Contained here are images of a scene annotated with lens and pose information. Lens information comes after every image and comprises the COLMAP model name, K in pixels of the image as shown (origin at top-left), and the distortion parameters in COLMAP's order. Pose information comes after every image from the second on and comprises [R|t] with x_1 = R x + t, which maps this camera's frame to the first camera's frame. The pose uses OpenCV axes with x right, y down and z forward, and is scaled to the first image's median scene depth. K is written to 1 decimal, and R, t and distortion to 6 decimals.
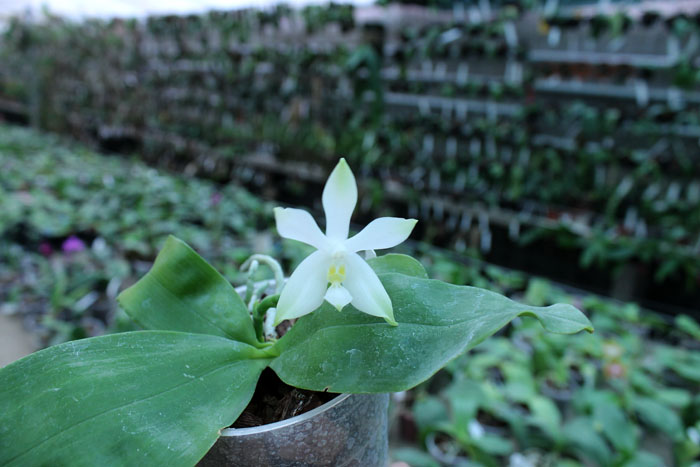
lens RADIAL K [[592.1, 0, 350.0], [0, 592.1, 233.5], [0, 0, 1]] dist [-0.160982, 0.145678]
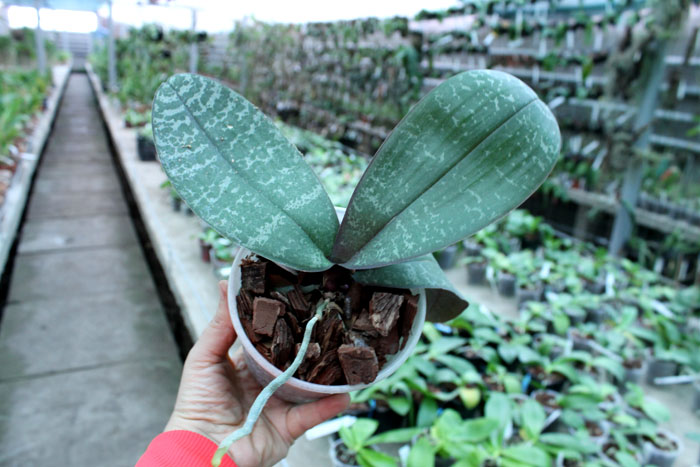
lens RADIAL K [[592.1, 0, 350.0], [0, 592.1, 233.5], [0, 0, 1]] dist [-0.160982, 0.145678]
pose [[0.932366, 0.109632, -0.344492, 0.308828], [-0.108637, 0.993832, 0.022253, 0.098035], [0.344807, 0.016676, 0.938525, -0.312249]]
